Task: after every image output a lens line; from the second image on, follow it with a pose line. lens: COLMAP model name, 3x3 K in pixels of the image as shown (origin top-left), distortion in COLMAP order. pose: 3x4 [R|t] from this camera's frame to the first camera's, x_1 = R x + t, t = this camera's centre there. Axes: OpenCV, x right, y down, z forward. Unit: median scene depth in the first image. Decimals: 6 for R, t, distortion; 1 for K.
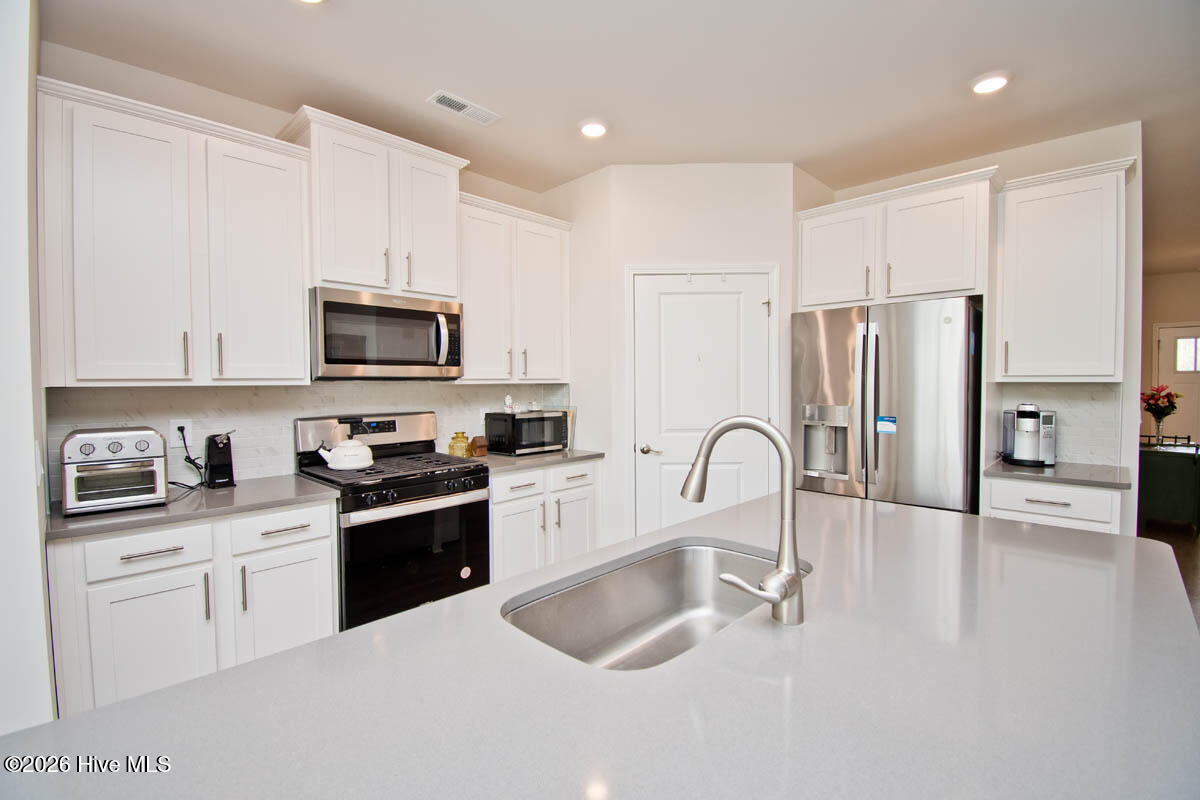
lens RADIAL K [[526.5, 0, 598.5], [0, 526.5, 398.6], [0, 0, 1]] dist [0.014137, -0.023758]
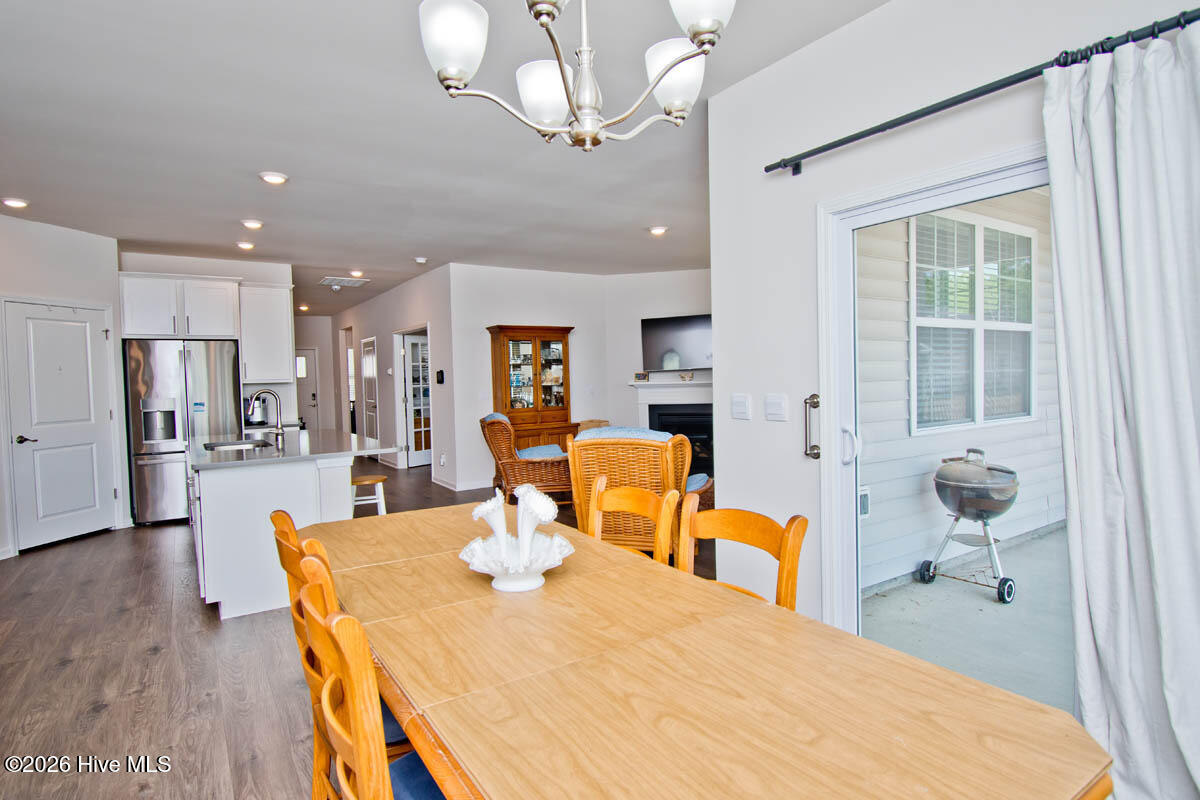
lens RADIAL K [[640.6, 0, 583.6], [0, 640.6, 399.4], [0, 0, 1]] dist [-0.000713, -0.000920]
pose [[0.229116, -0.034818, 0.972776, -1.274258], [0.053438, 0.998303, 0.023146, 0.042642], [-0.971931, 0.046680, 0.230587, -0.782412]]
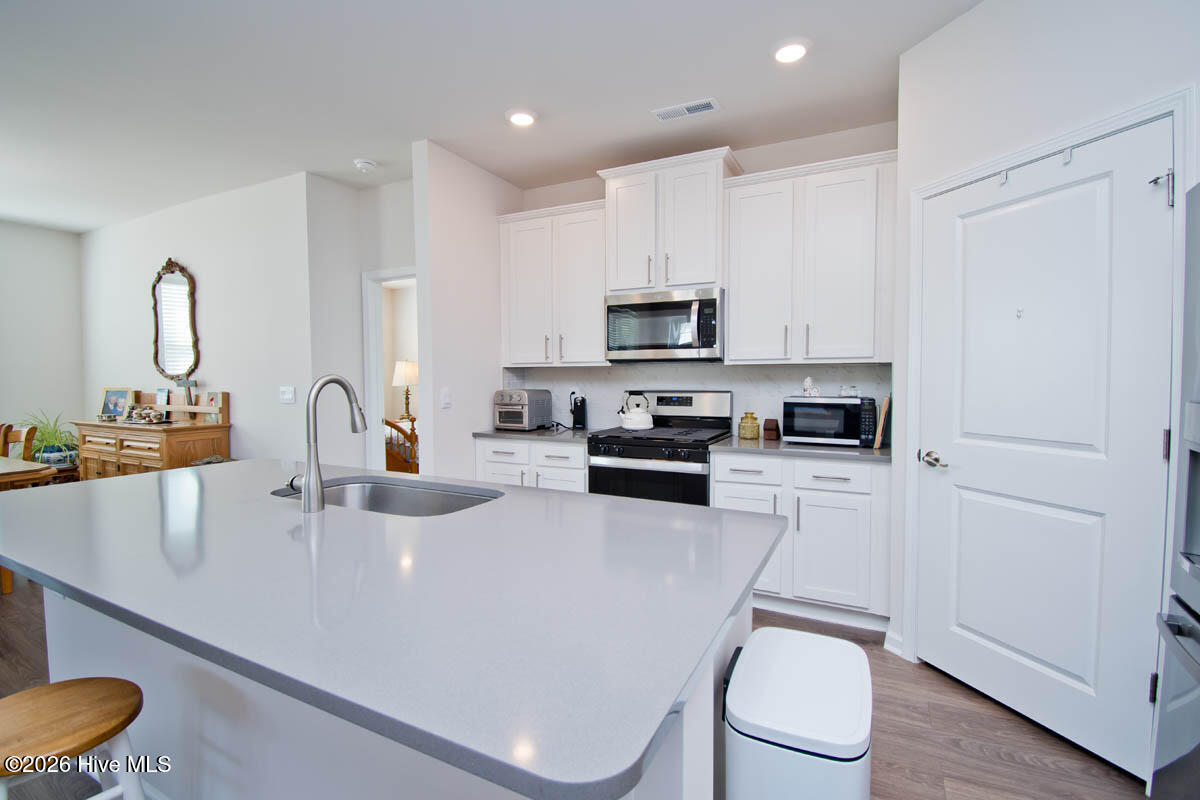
lens RADIAL K [[542.3, 0, 600.0], [0, 542.3, 400.0], [0, 0, 1]] dist [0.018741, -0.027059]
pose [[0.304024, 0.045832, -0.951561, 0.714252], [-0.029760, 0.998812, 0.038599, 0.008516], [0.952199, 0.016583, 0.305027, 0.452880]]
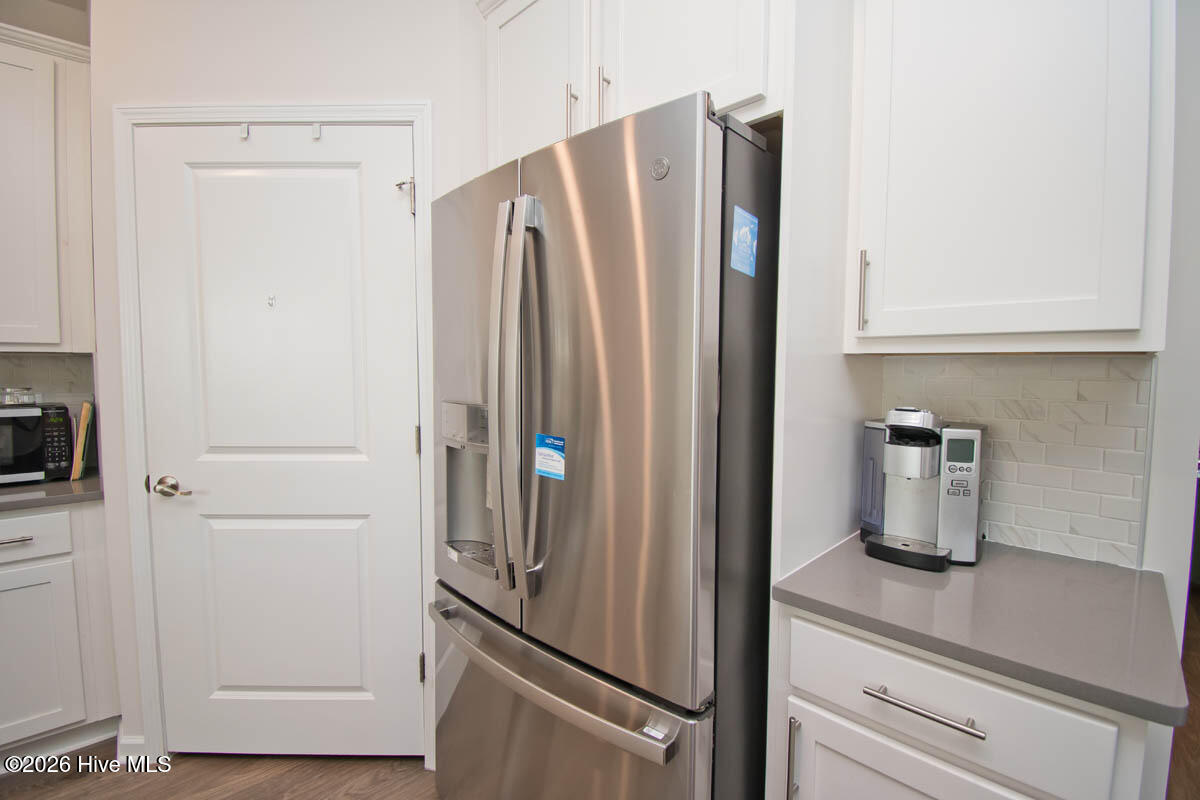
lens RADIAL K [[542.3, 0, 600.0], [0, 542.3, 400.0], [0, 0, 1]] dist [0.018741, -0.027059]
pose [[0.999909, 0.013058, -0.003448, 0.574196], [-0.012955, 0.999519, 0.028171, -0.005072], [0.003814, -0.028123, 0.999597, 0.579758]]
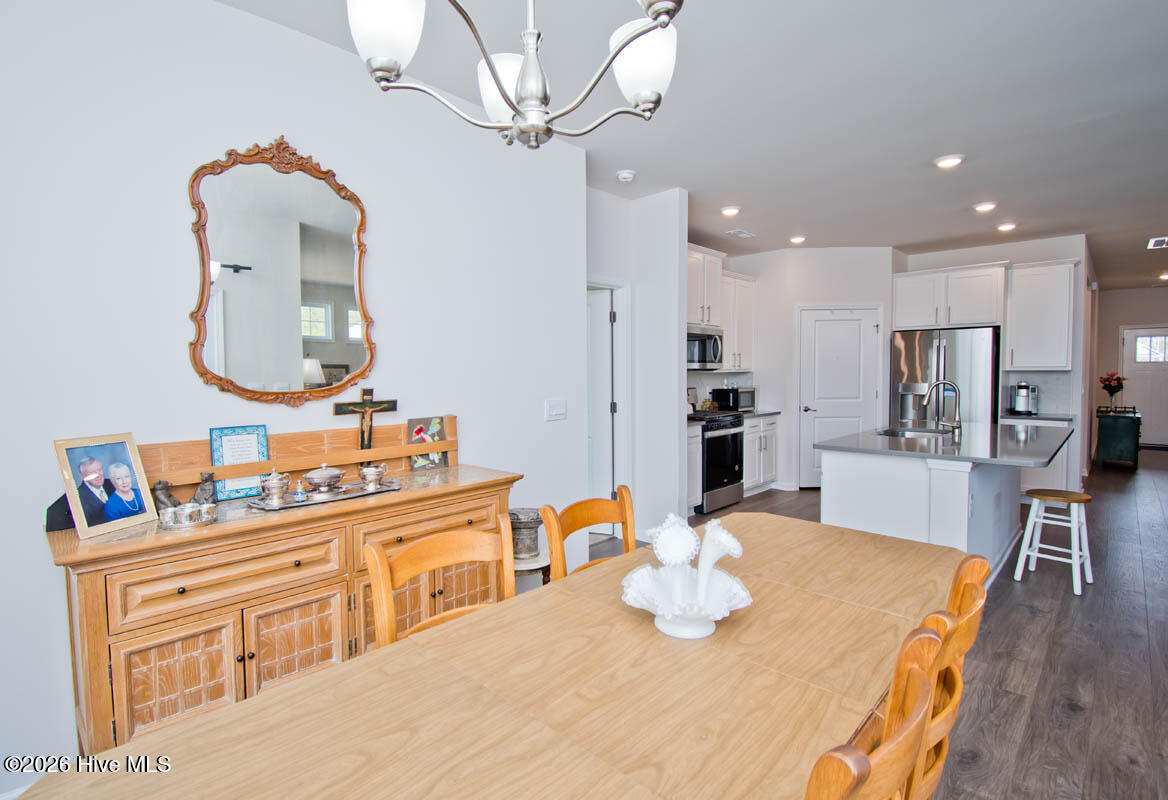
lens RADIAL K [[556.2, 0, 554.7], [0, 556.2, 399.6], [0, 0, 1]] dist [-0.000835, -0.020544]
pose [[0.999679, -0.003362, -0.025097, -0.822493], [0.003845, 0.999808, 0.019215, 0.030276], [0.025027, -0.019305, 0.999500, -1.025086]]
